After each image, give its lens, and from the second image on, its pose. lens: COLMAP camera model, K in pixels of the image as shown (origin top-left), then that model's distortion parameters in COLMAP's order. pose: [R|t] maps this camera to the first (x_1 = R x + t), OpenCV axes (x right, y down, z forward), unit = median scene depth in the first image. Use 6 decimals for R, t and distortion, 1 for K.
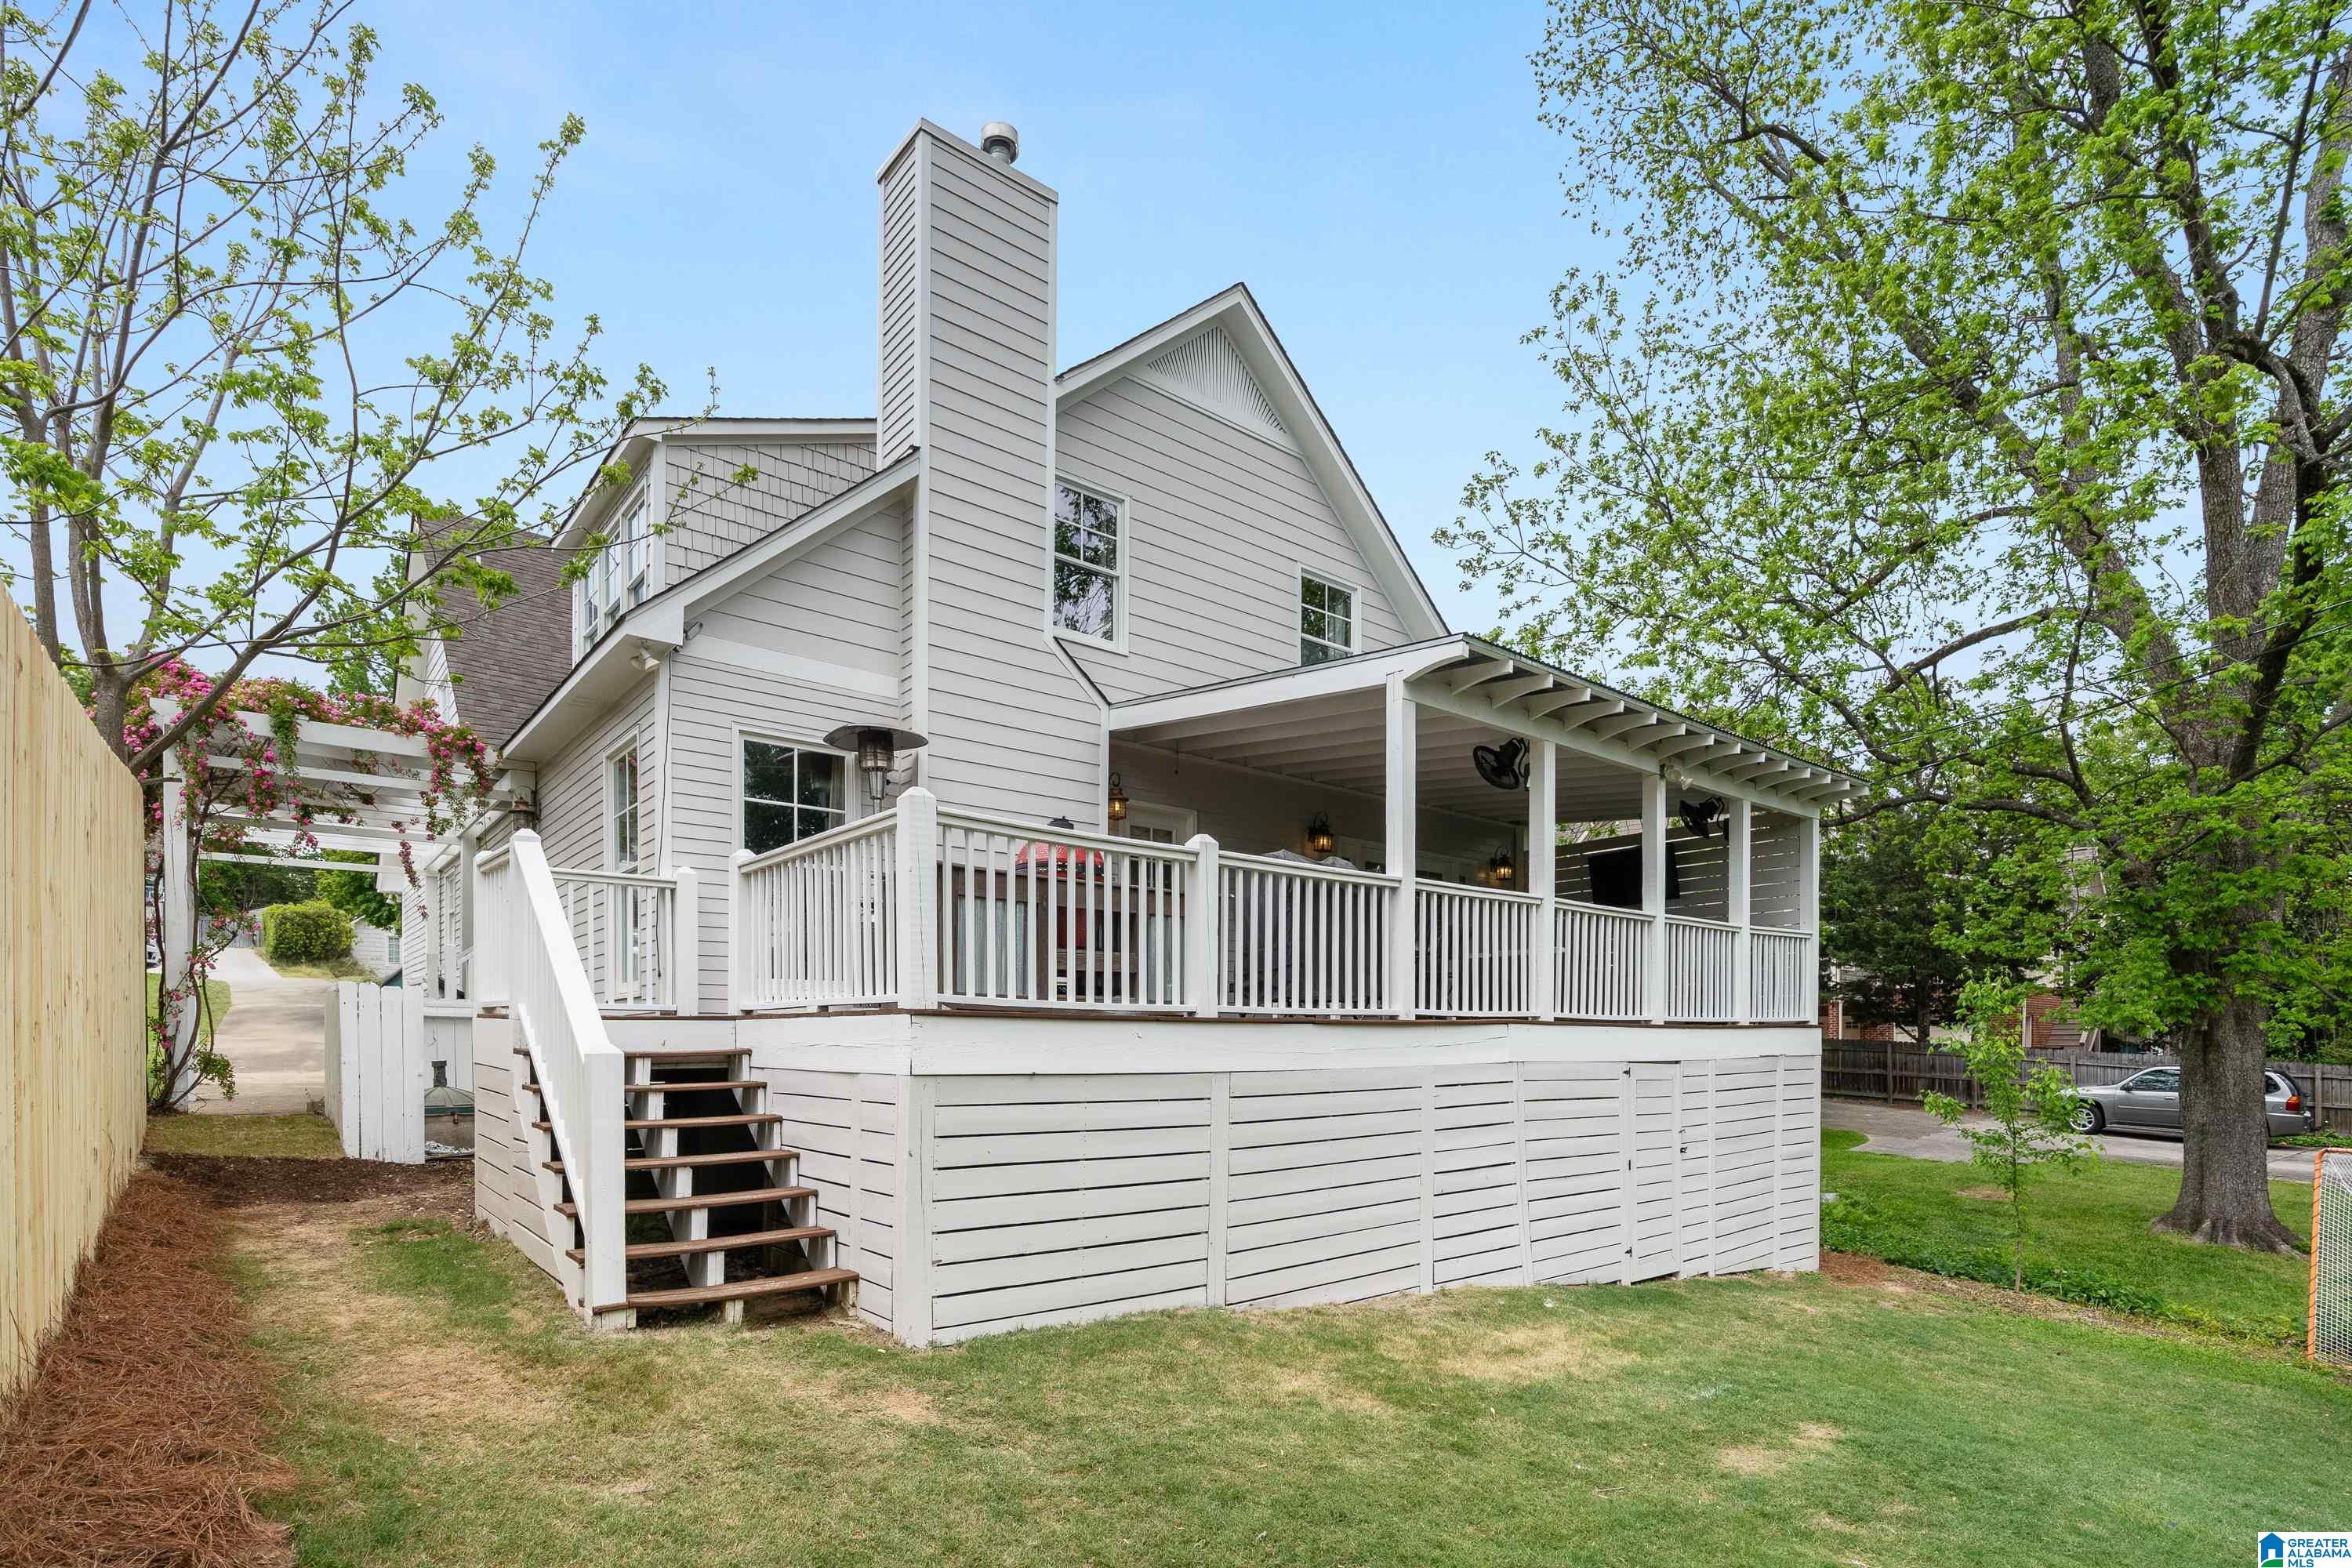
lens RADIAL K [[1140.0, 0, 1177.0], [0, 1140.0, 786.4], [0, 0, 1]] dist [-0.001234, 0.000136]
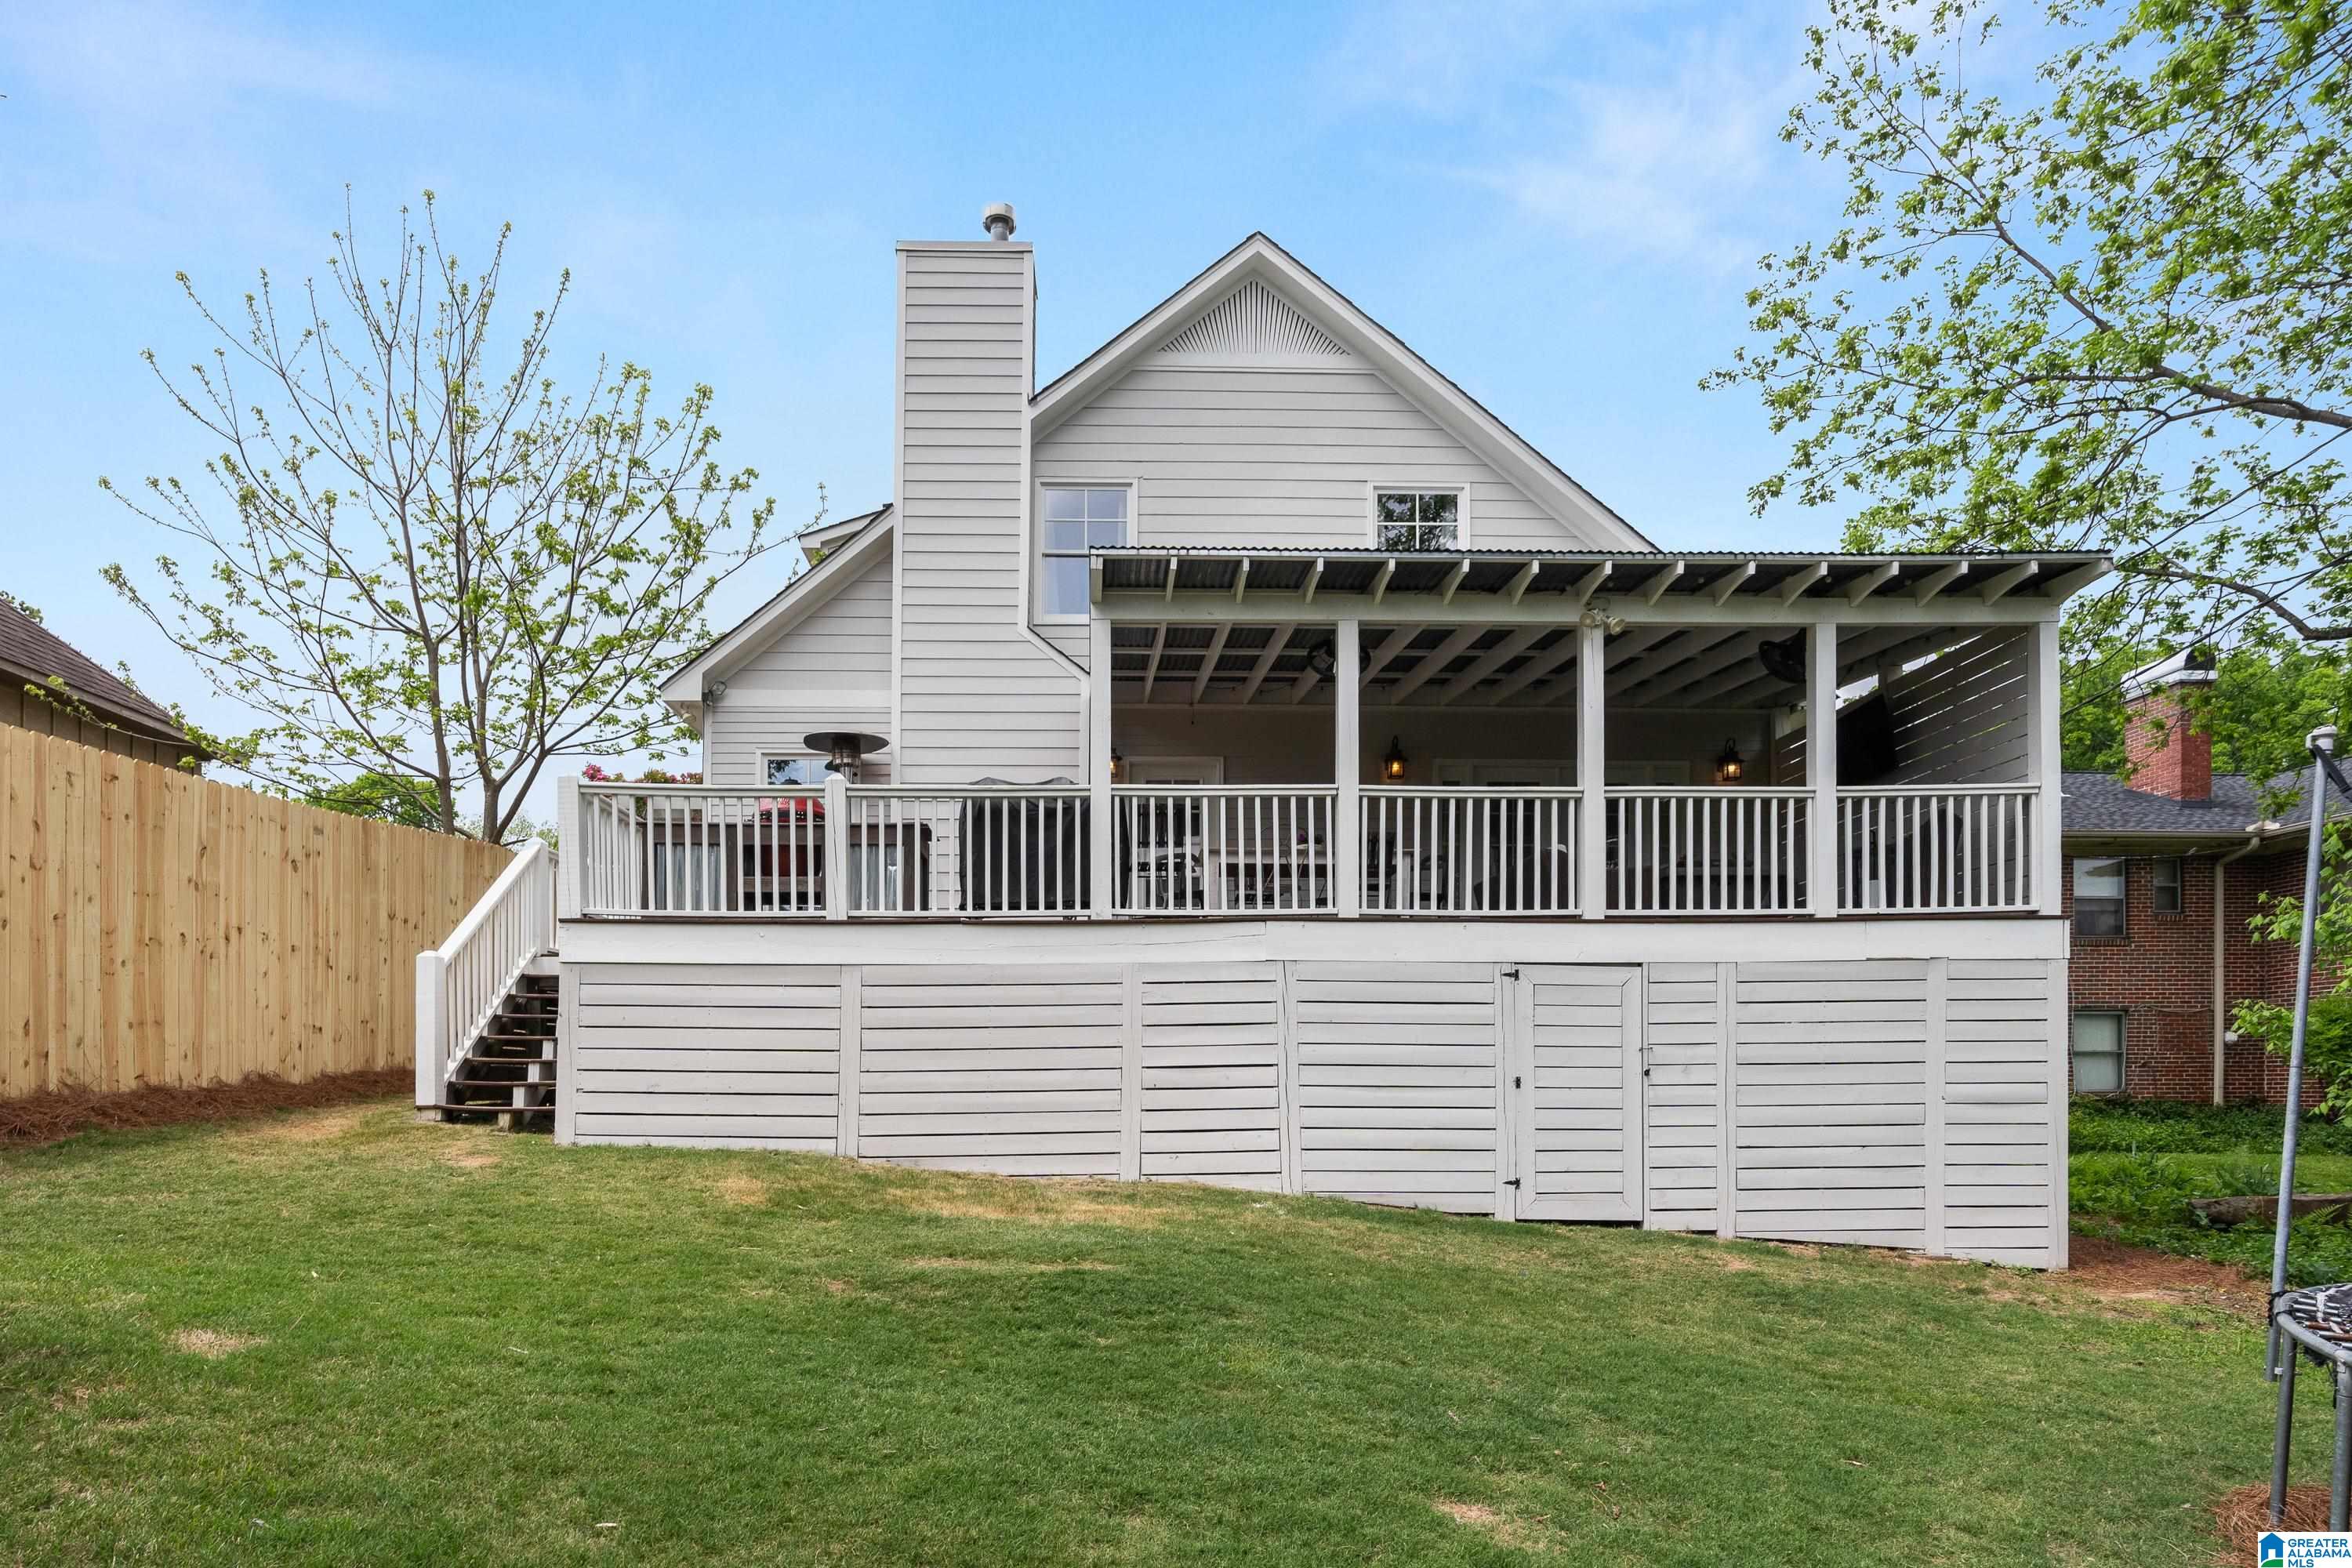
lens RADIAL K [[1098.7, 0, 1177.9], [0, 1098.7, 782.6], [0, 0, 1]] dist [0.001080, -0.000235]
pose [[0.781922, -0.138981, -0.607686, 0.637899], [0.141541, 0.988952, -0.044055, 0.096398], [0.607095, -0.051565, 0.792954, 0.179203]]
